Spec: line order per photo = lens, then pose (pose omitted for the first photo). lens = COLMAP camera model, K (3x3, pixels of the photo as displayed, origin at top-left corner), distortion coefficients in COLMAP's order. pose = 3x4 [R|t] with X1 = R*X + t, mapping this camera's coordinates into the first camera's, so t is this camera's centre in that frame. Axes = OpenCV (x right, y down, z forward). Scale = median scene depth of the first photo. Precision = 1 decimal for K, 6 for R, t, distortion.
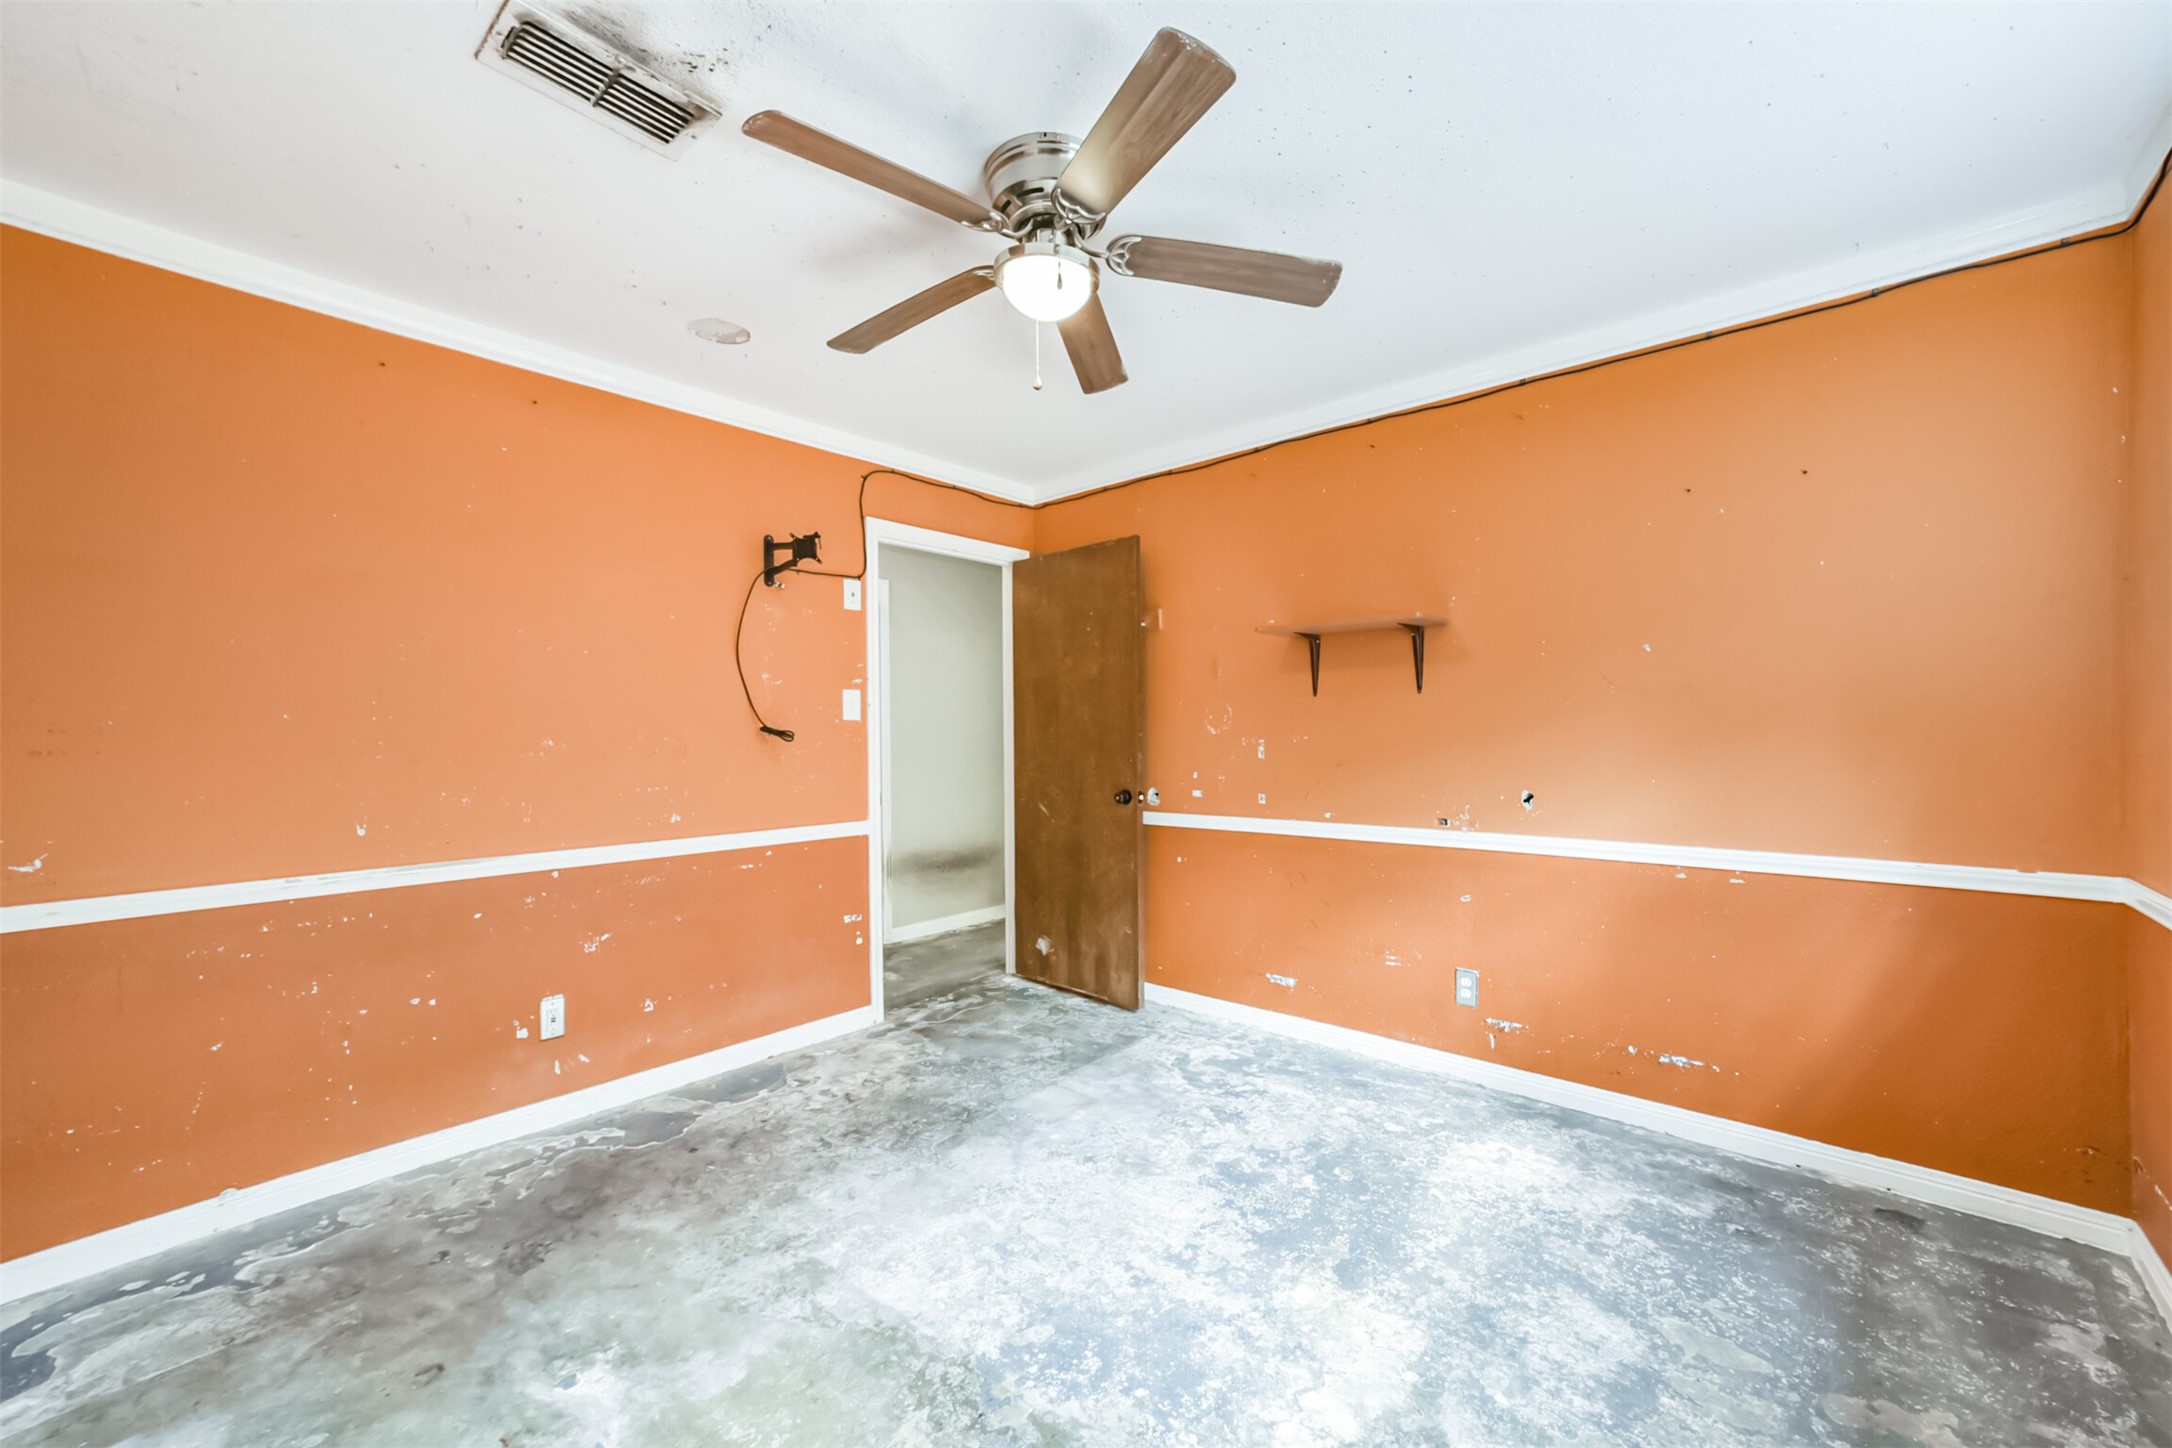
lens RADIAL K [[833.6, 0, 1089.6], [0, 833.6, 724.2], [0, 0, 1]] dist [0.002504, 0.000970]
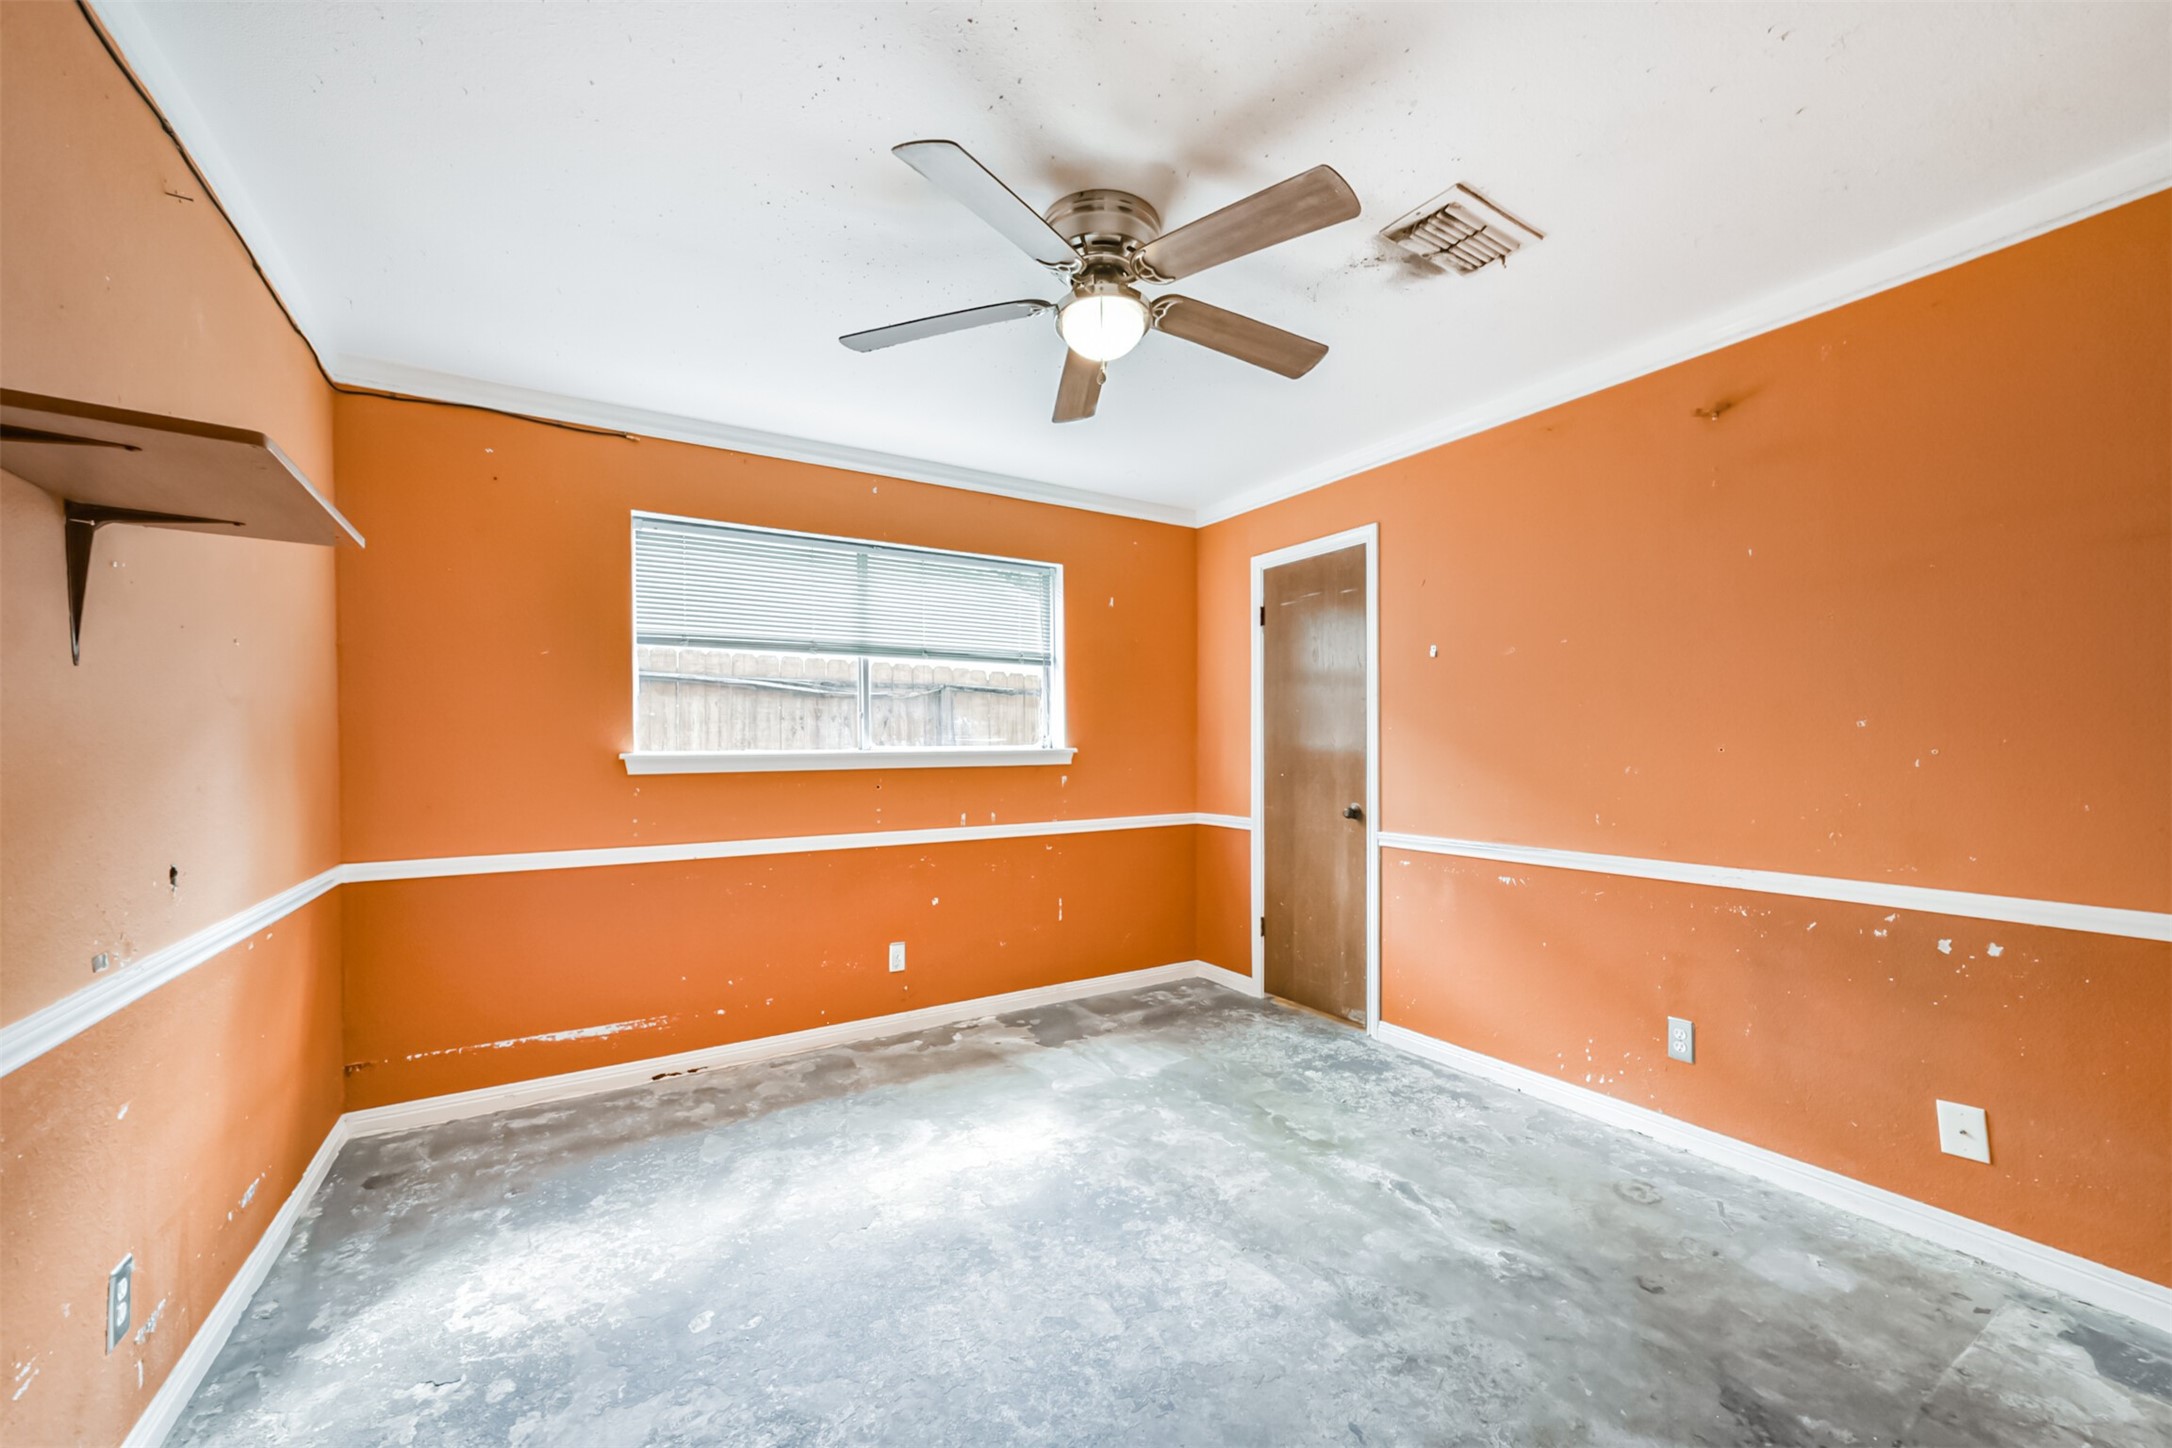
lens RADIAL K [[833.6, 0, 1089.9], [0, 833.6, 746.7], [0, 0, 1]] dist [0.002504, 0.000970]
pose [[-0.958103, 0.015438, 0.286007, -0.362545], [0.012660, 0.999853, -0.011560, 0.025992], [-0.286144, -0.007455, -0.958158, 2.206671]]
